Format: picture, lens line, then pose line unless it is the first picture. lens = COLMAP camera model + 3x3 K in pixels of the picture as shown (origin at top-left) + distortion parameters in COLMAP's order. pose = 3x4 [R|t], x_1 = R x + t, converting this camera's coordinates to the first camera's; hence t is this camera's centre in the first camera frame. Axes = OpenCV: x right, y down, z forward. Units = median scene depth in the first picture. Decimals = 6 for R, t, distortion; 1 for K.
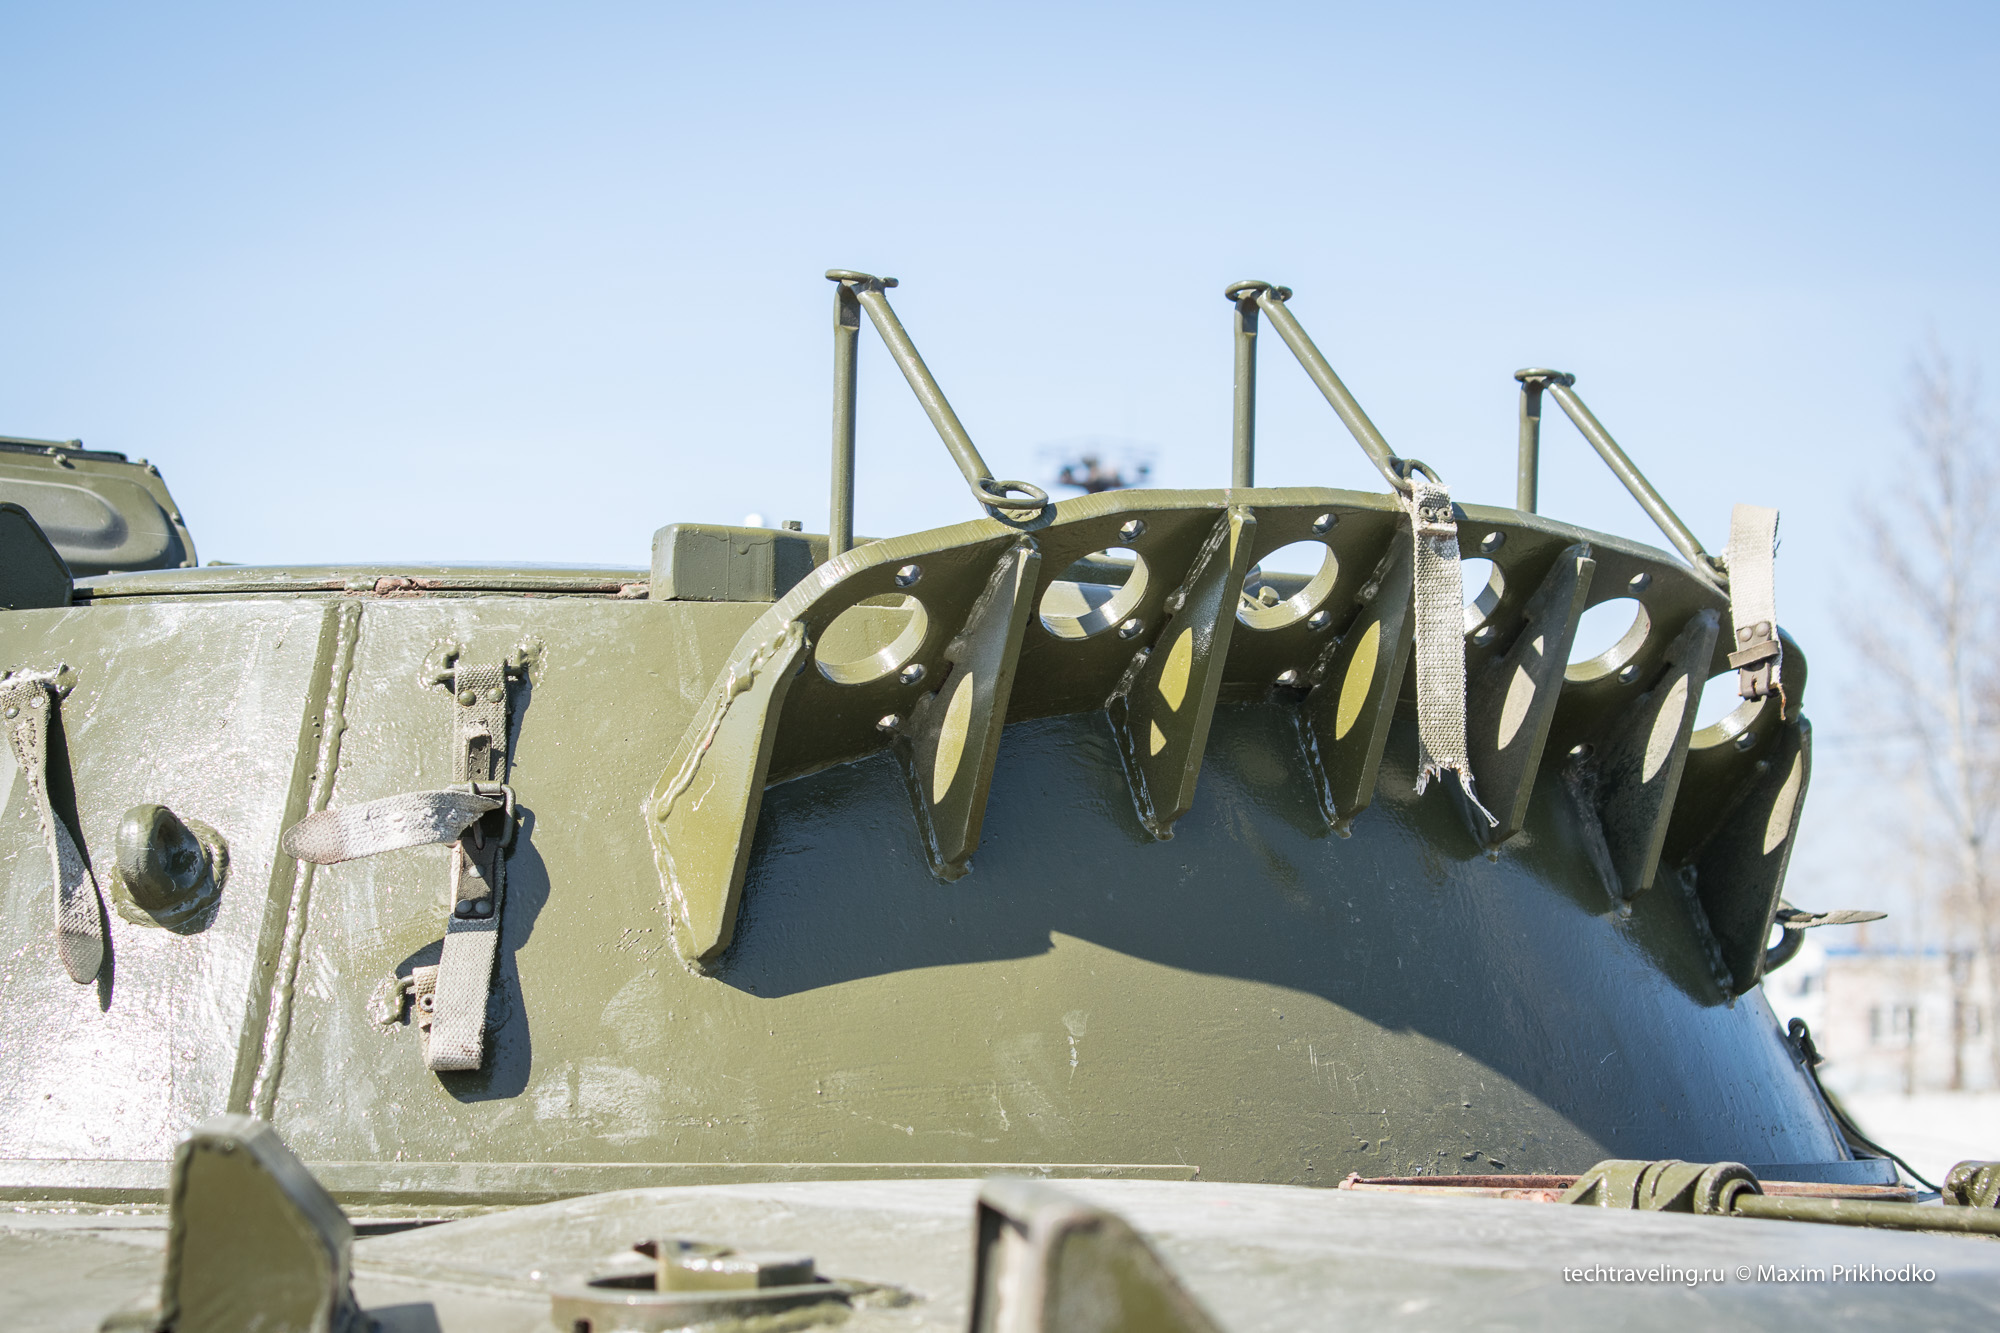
lens RADIAL K [[4474.4, 0, 987.9], [0, 4474.4, 675.0], [0, 0, 1]] dist [0.097763, 0.000000]
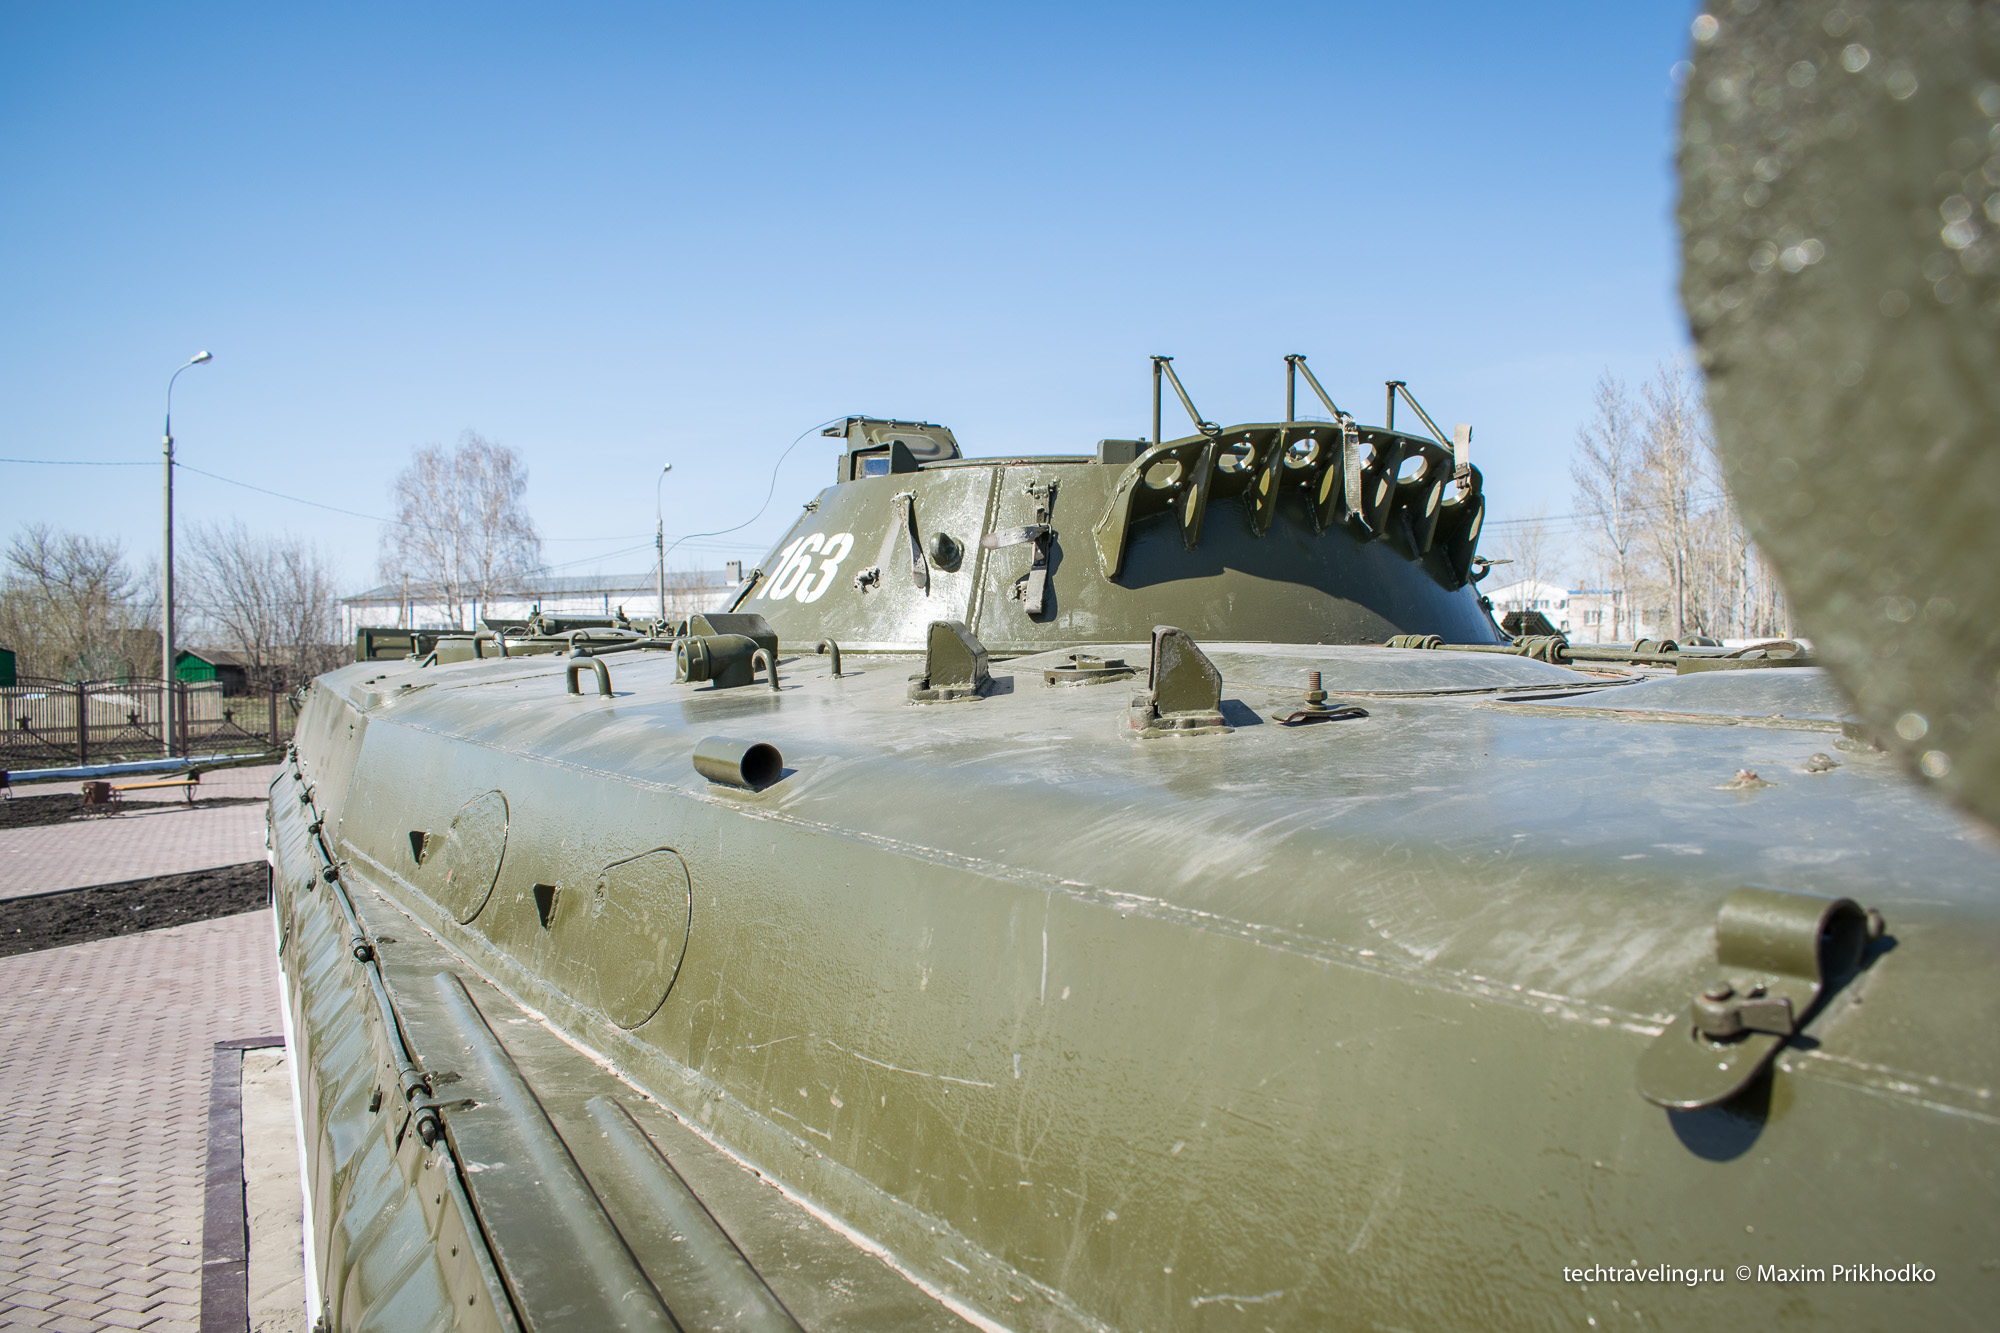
lens RADIAL K [[1540.9, 0, 1016.1], [0, 1540.9, 657.0], [0, 0, 1]] dist [-0.074922, 0.001284]
pose [[0.986132, -0.008509, -0.165742, 0.047200], [0.024883, 0.994976, 0.096971, 0.011781], [0.164084, -0.099750, 0.981390, -0.076276]]
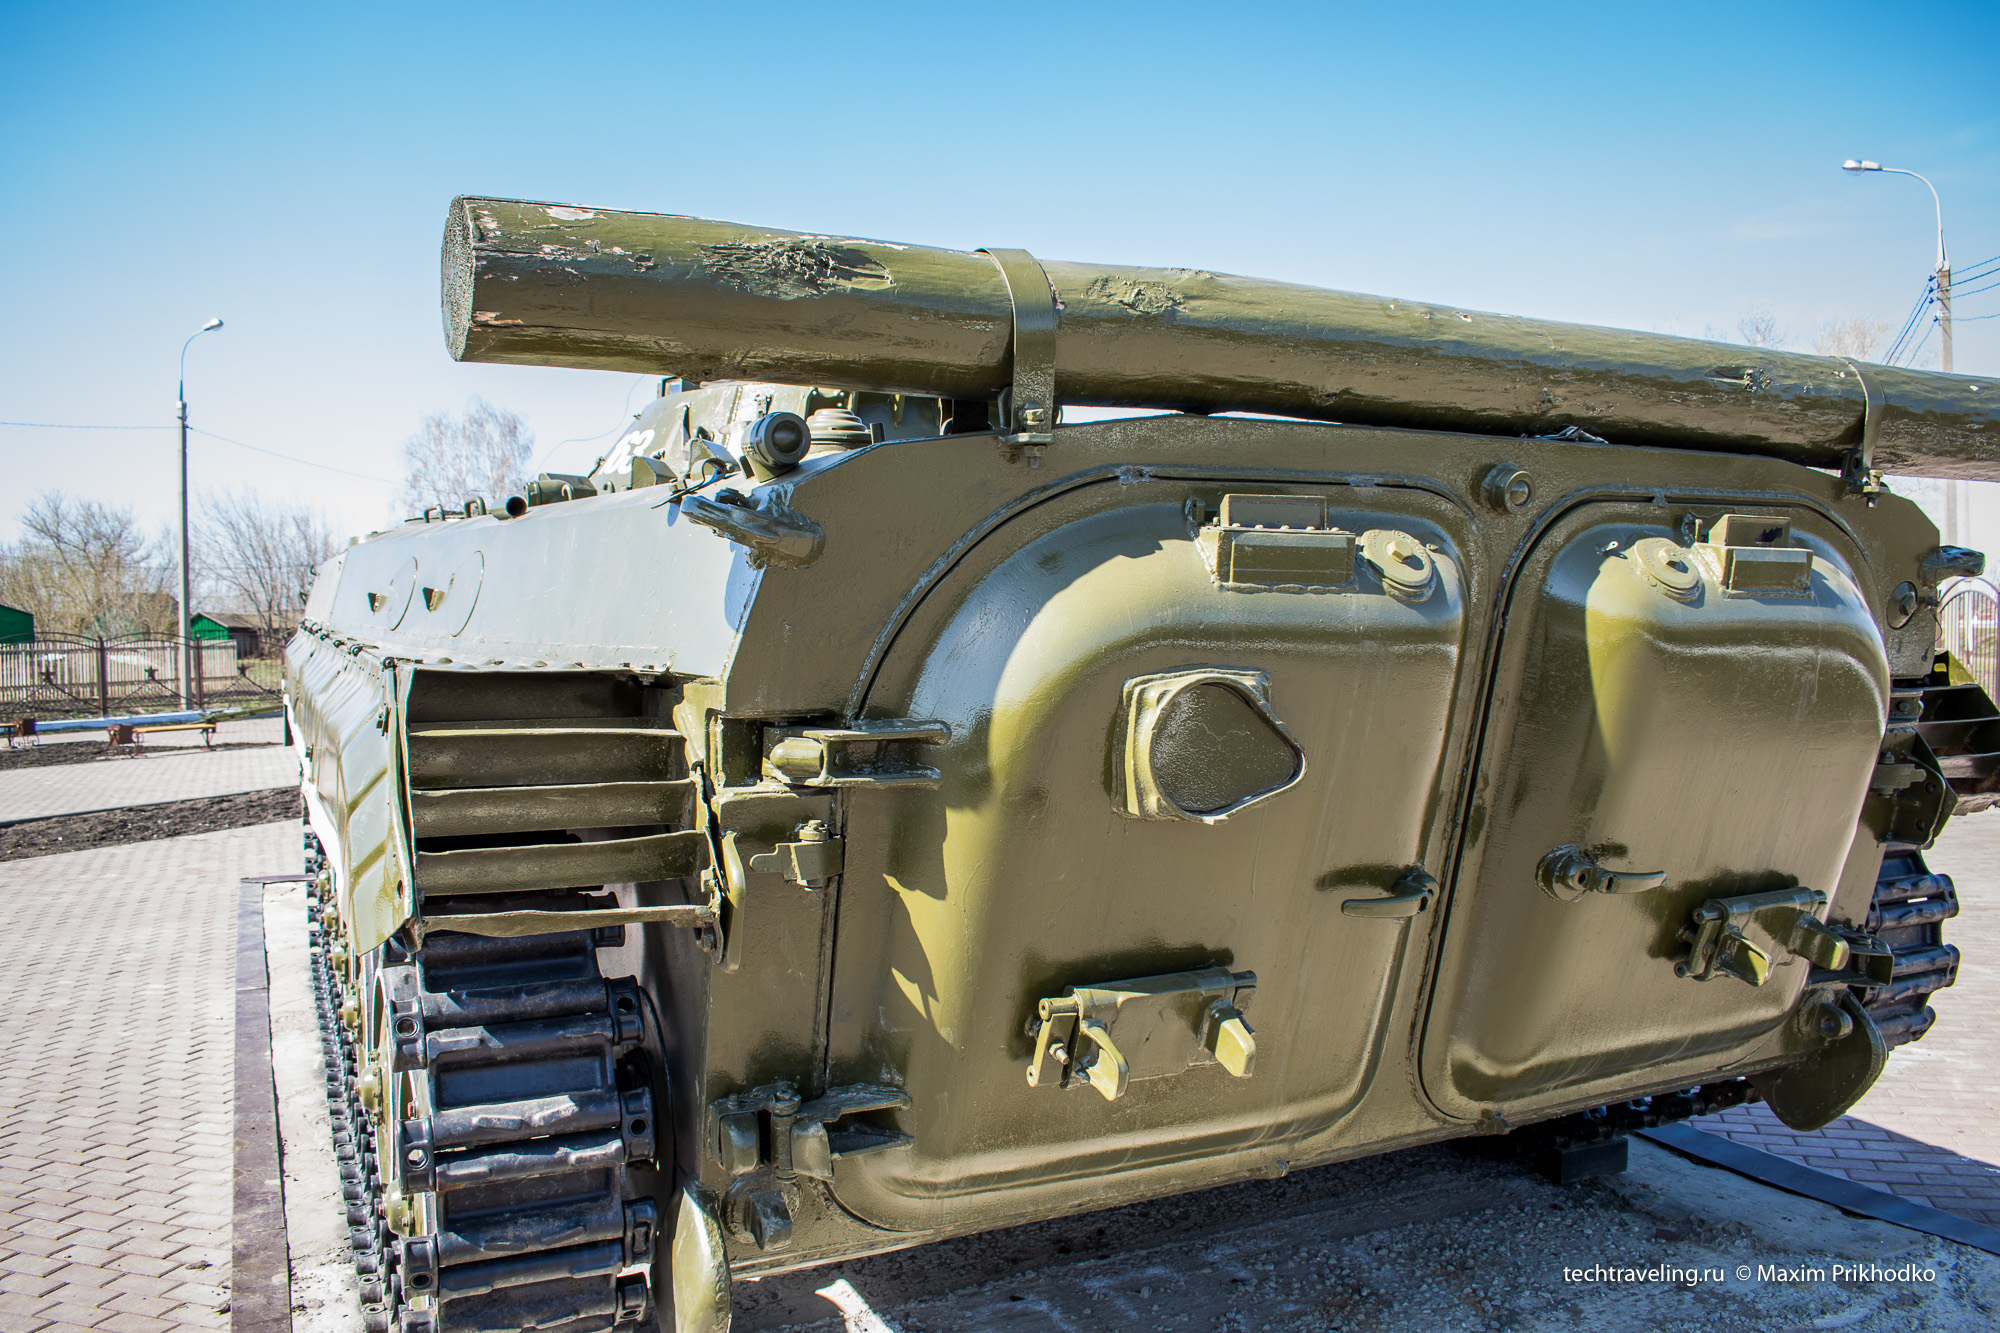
lens RADIAL K [[1540.9, 0, 1003.0], [0, 1540.9, 654.4], [0, 0, 1]] dist [-0.074922, 0.001284]
pose [[0.983749, -0.005271, -0.179474, 0.441247], [0.026705, 0.992747, 0.117218, 0.085792], [0.177554, -0.120106, 0.976754, -0.644727]]
